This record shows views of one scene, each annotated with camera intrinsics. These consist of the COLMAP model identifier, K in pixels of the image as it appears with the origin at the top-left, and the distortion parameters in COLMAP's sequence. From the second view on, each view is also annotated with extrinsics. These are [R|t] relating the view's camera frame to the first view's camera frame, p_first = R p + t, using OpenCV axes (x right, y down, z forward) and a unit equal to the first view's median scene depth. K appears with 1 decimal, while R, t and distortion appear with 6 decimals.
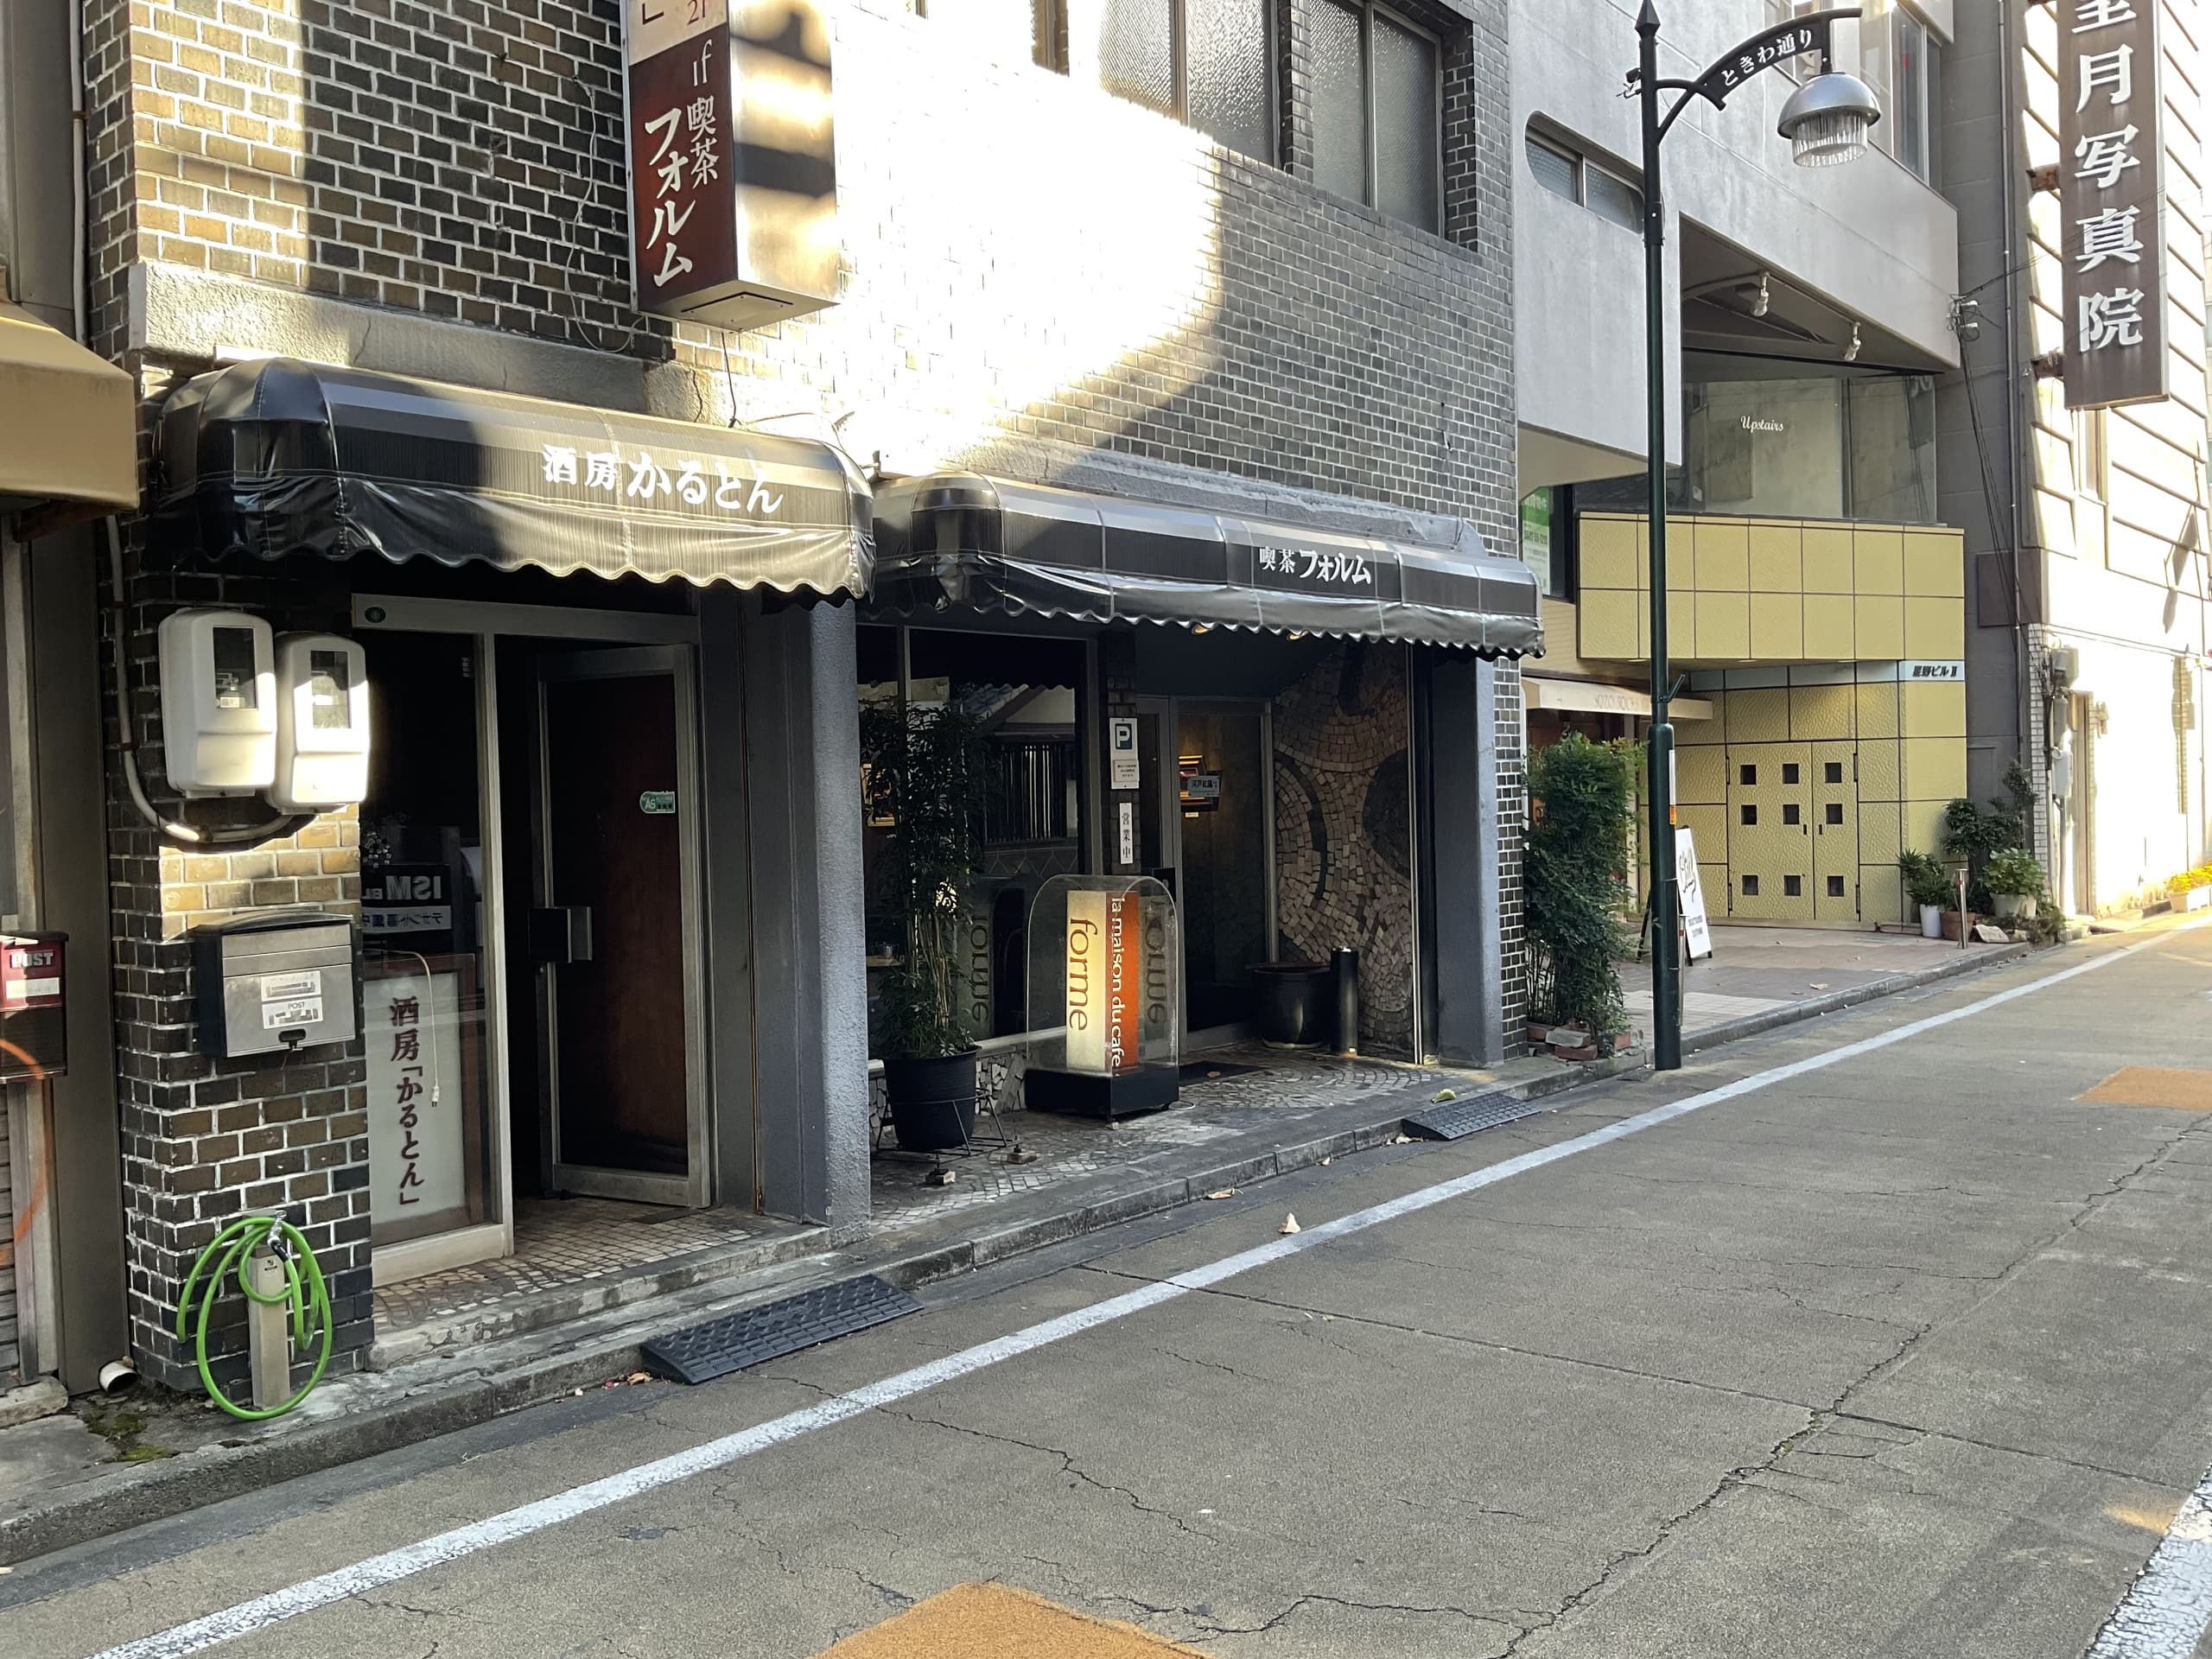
lens RADIAL K [[1873.2, 0, 1105.7], [0, 1873.2, 828.9], [0, 0, 1]] dist [0.001157, 0.001386]
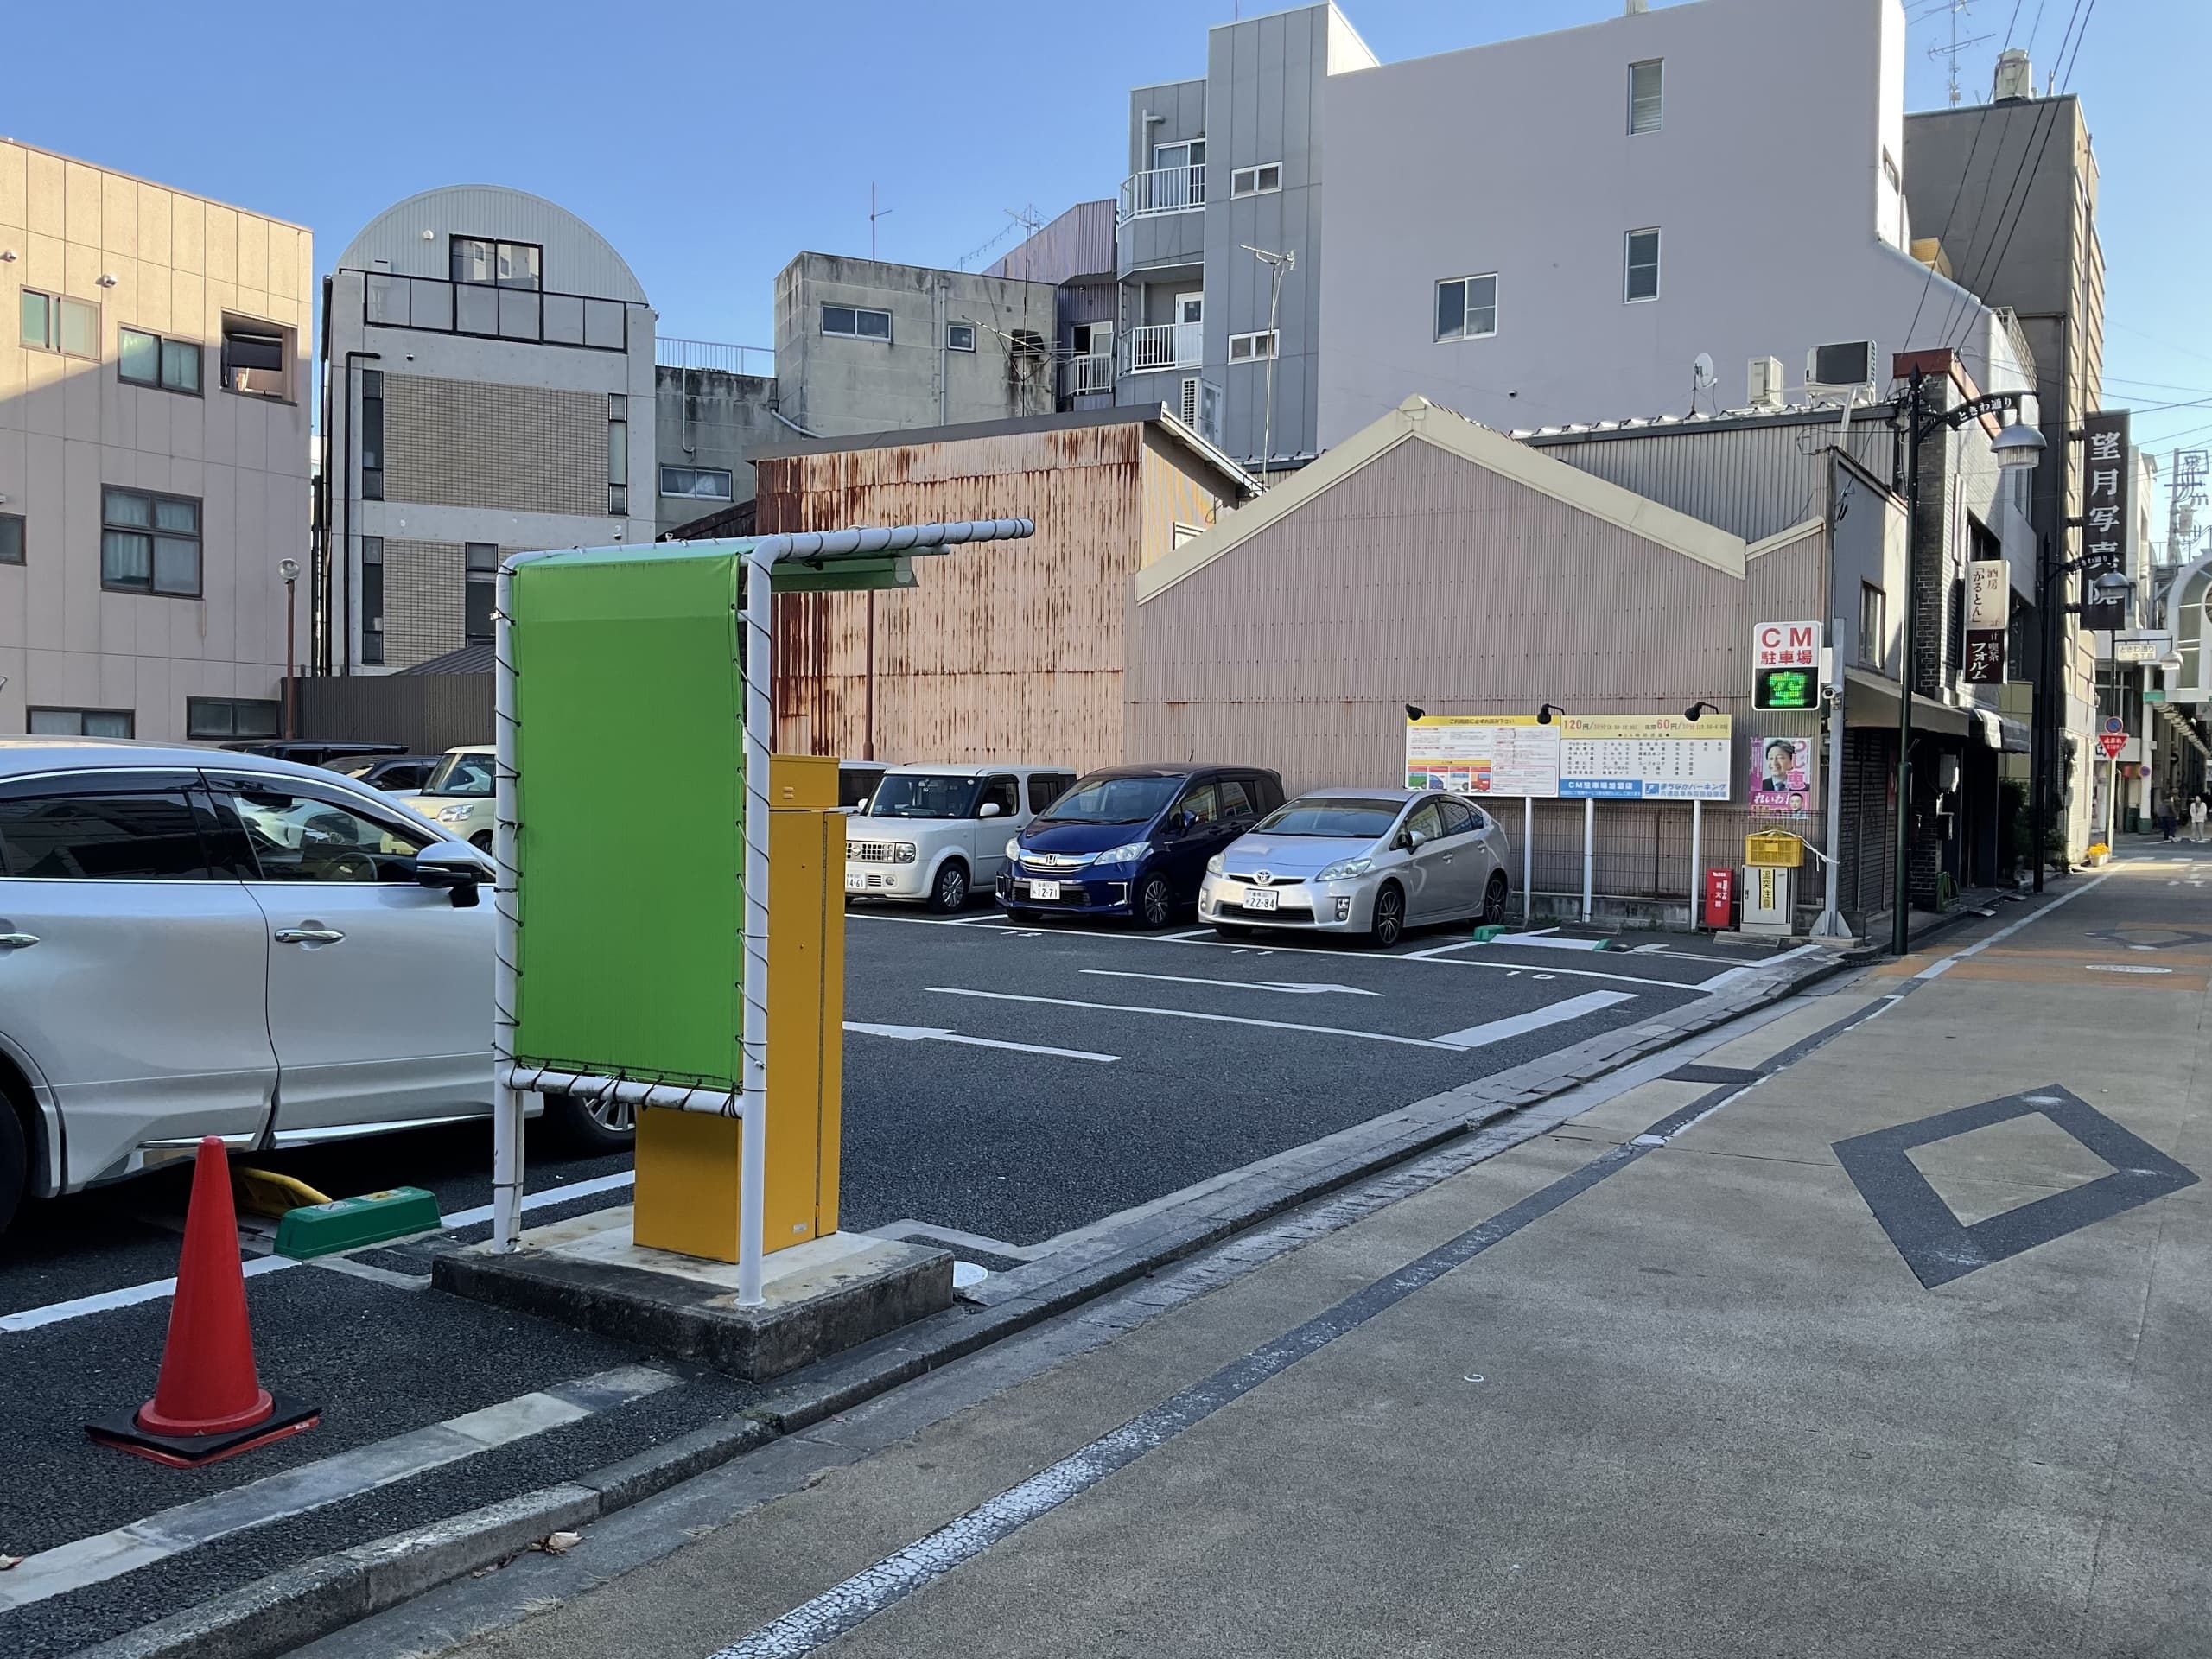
lens RADIAL K [[1873.2, 0, 1107.0], [0, 1873.2, 830.1], [0, 0, 1]] dist [0.001157, 0.001386]
pose [[0.987927, 0.035246, 0.150859, -0.949529], [-0.036180, 0.999339, 0.003444, 0.043257], [-0.150638, -0.008860, 0.988549, -1.011641]]
